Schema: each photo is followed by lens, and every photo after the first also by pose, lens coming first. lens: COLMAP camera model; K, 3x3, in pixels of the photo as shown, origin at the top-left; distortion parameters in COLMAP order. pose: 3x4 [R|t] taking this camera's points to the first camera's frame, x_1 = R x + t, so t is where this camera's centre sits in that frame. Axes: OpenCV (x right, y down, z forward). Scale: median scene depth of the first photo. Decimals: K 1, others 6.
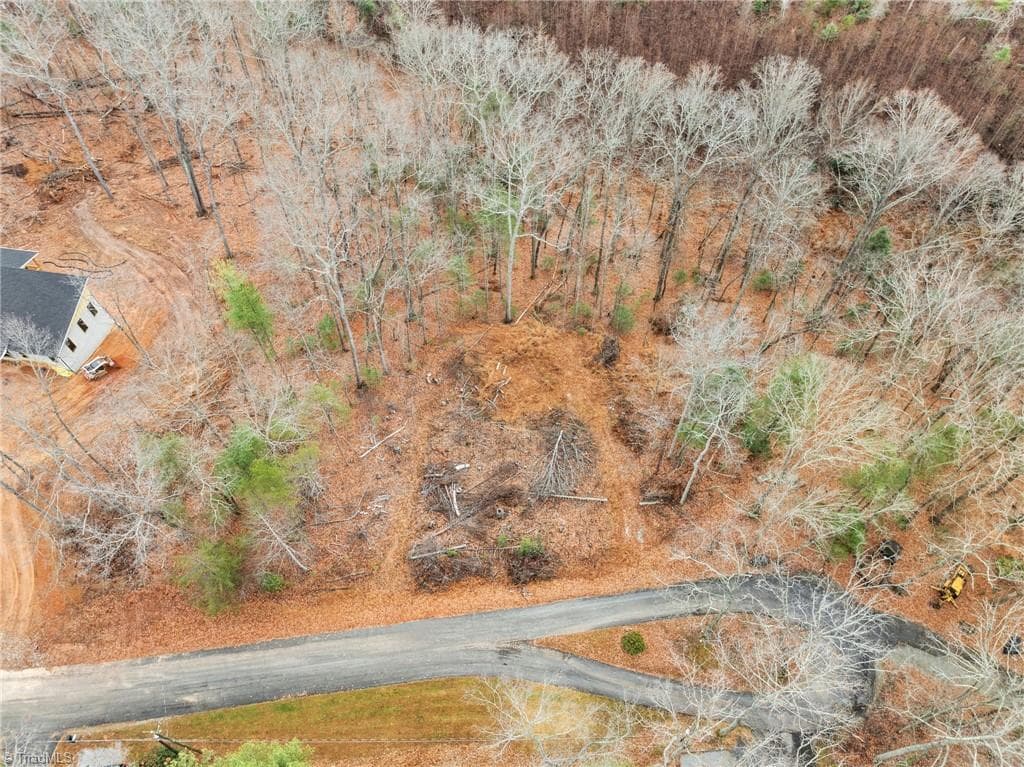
lens RADIAL K [[733.5, 0, 512.0], [0, 733.5, 383.5], [0, 0, 1]] dist [-0.040153, 0.003146]
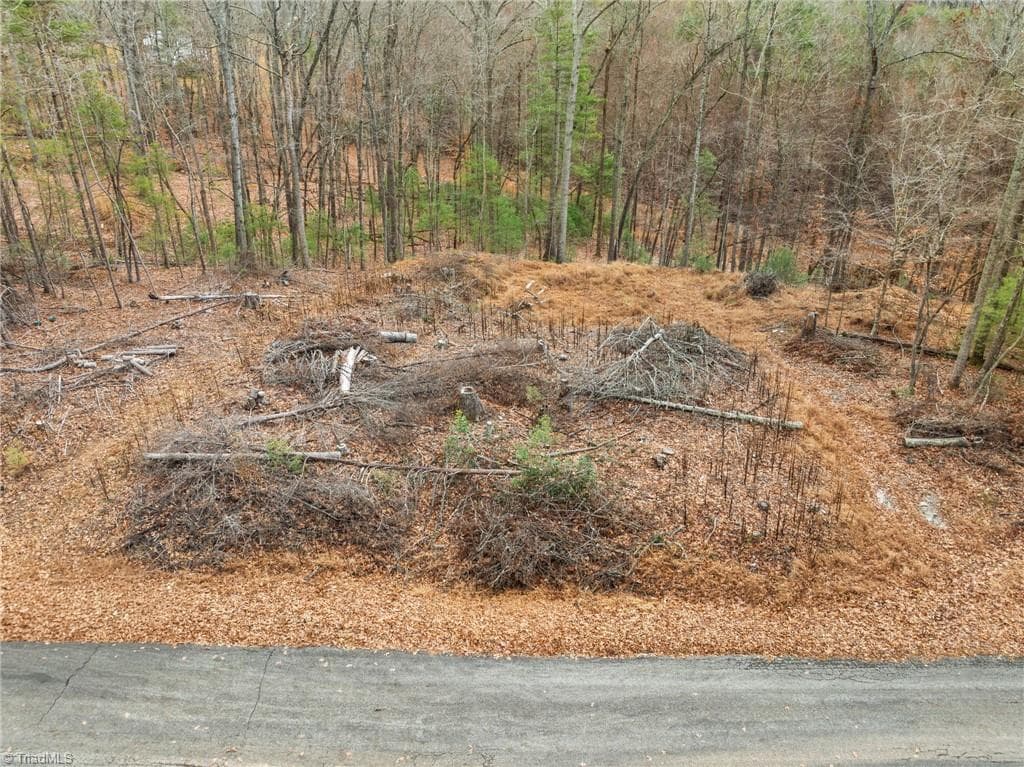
lens RADIAL K [[733.5, 0, 512.0], [0, 733.5, 383.5], [0, 0, 1]] dist [-0.040153, 0.003146]
pose [[0.989358, 0.064284, -0.130527, 0.039981], [-0.120305, 0.865982, -0.485388, 0.297987], [0.081832, 0.495926, 0.864500, 0.652138]]
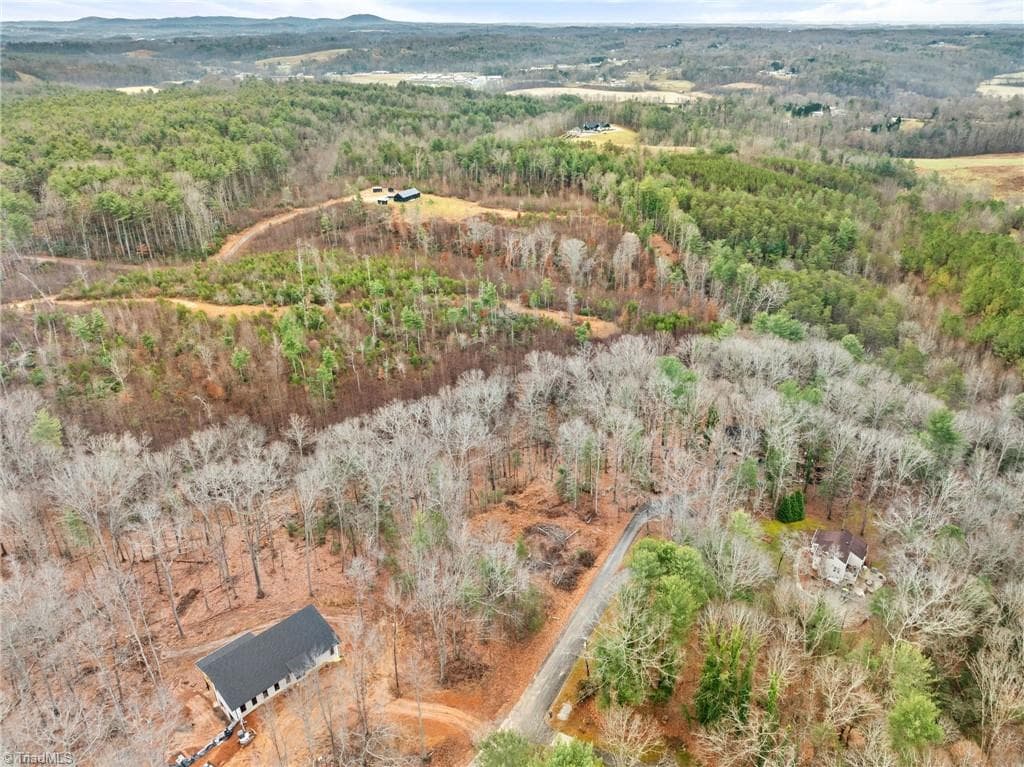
lens RADIAL K [[721.4, 0, 512.0], [0, 721.4, 383.5], [0, 0, 1]] dist [-0.038333, -0.002408]
pose [[0.590306, -0.373002, 0.715827, -1.313399], [0.684030, 0.701984, -0.198296, 0.135487], [-0.428534, 0.606703, 0.669530, -0.613339]]
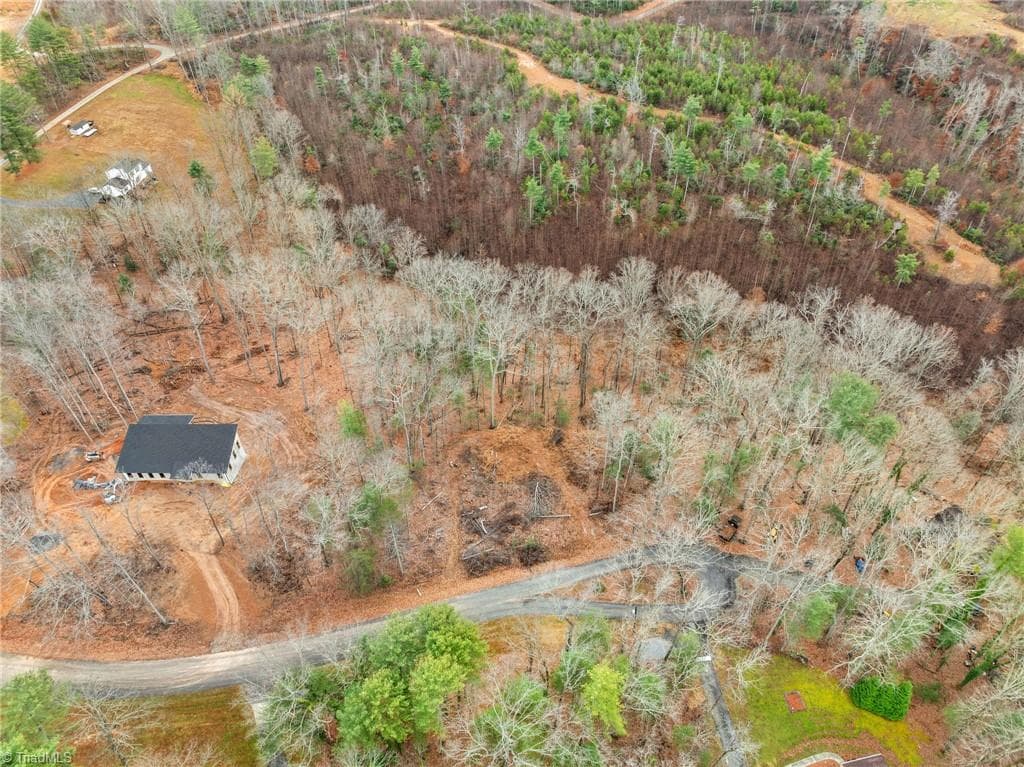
lens RADIAL K [[721.4, 0, 512.0], [0, 721.4, 383.5], [0, 0, 1]] dist [-0.038333, -0.002408]
pose [[0.987872, -0.107734, 0.111810, -0.149124], [0.130048, 0.967524, -0.216761, 0.194978], [-0.084826, 0.228673, 0.969801, -0.640508]]
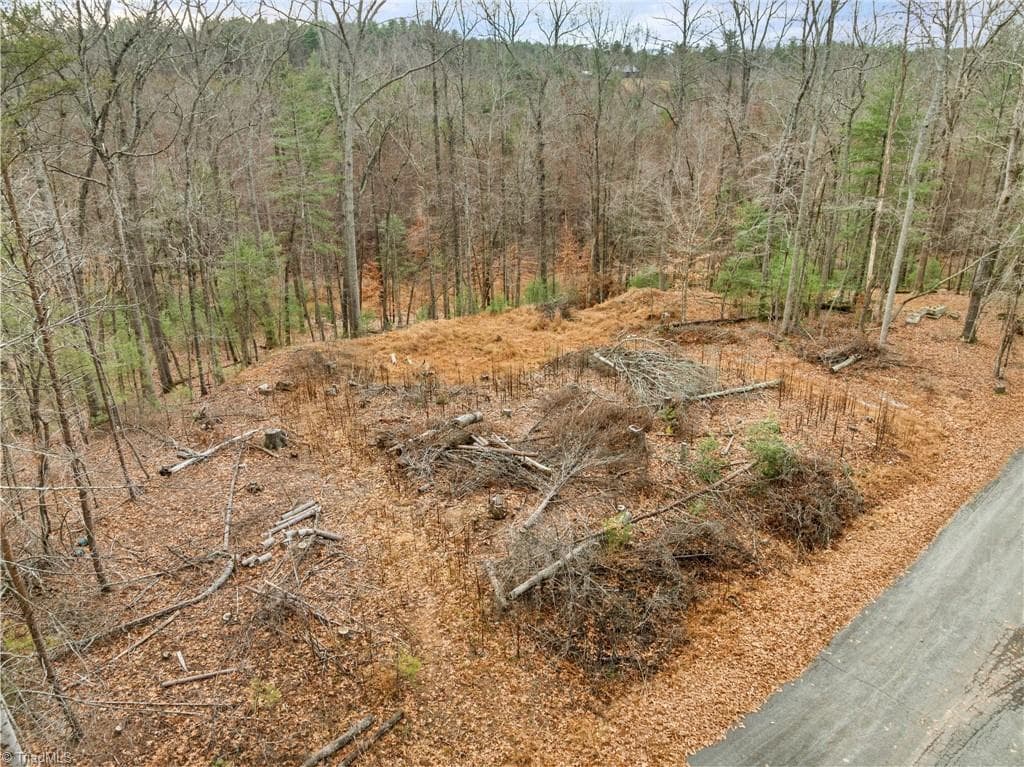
lens RADIAL K [[719.6, 0, 512.0], [0, 719.6, 383.5], [0, 0, 1]] dist [-0.071662, 0.044565]
pose [[0.836673, -0.229356, 0.497368, -0.217744], [0.468680, 0.769699, -0.433476, 0.256340], [-0.283404, 0.595784, 0.751481, 0.671403]]
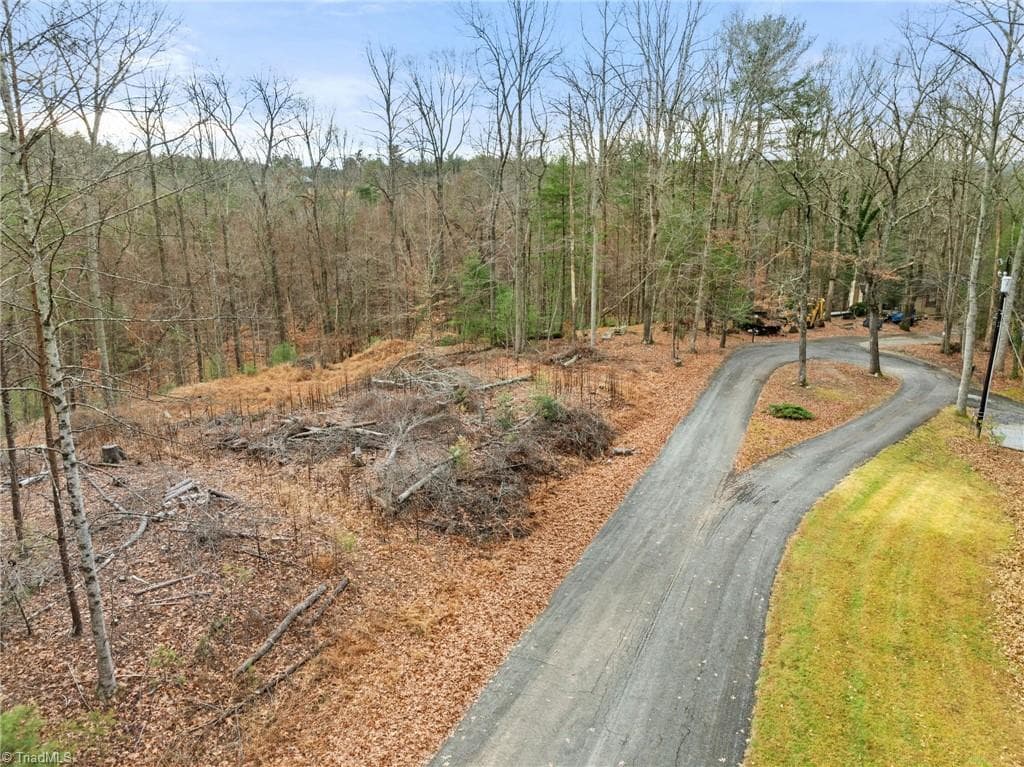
lens RADIAL K [[721.4, 0, 512.0], [0, 721.4, 383.5], [0, 0, 1]] dist [-0.038333, -0.002408]
pose [[0.529588, -0.232758, 0.815696, -0.316699], [0.720651, 0.630689, -0.287914, 0.294262], [-0.447436, 0.740308, 0.501742, 0.684932]]
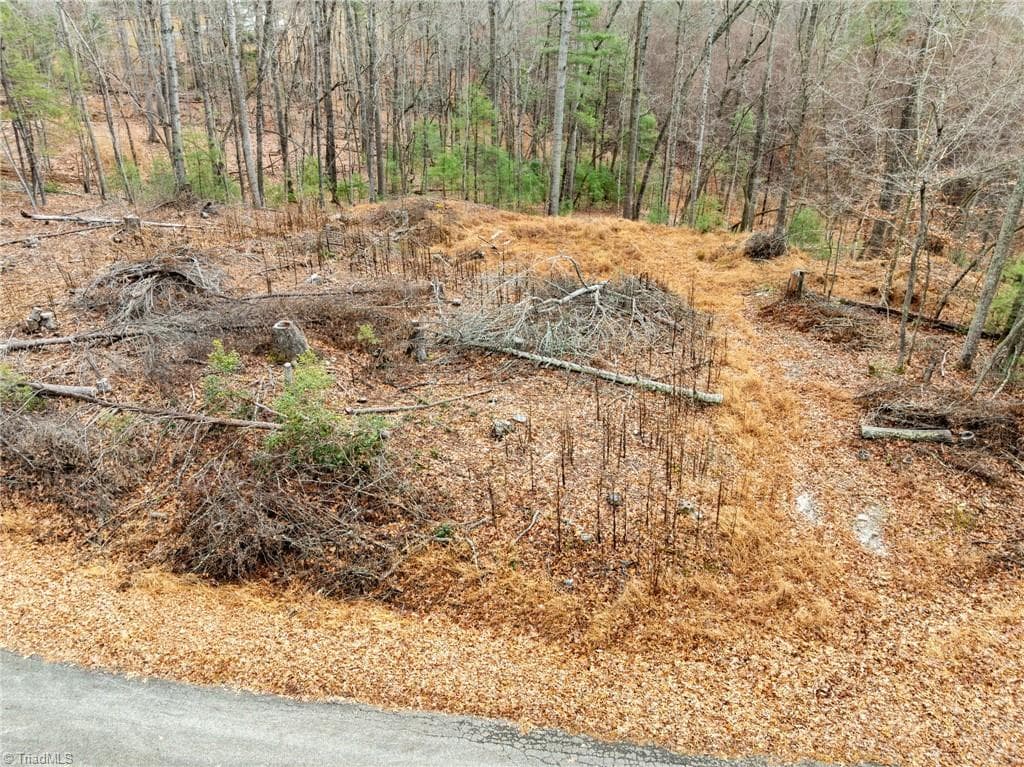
lens RADIAL K [[721.4, 0, 512.0], [0, 721.4, 383.5], [0, 0, 1]] dist [-0.038333, -0.002408]
pose [[0.962459, 0.130476, -0.238010, 0.111642], [-0.227994, 0.864431, -0.448083, 0.261186], [0.147279, 0.485526, 0.861727, 0.730186]]
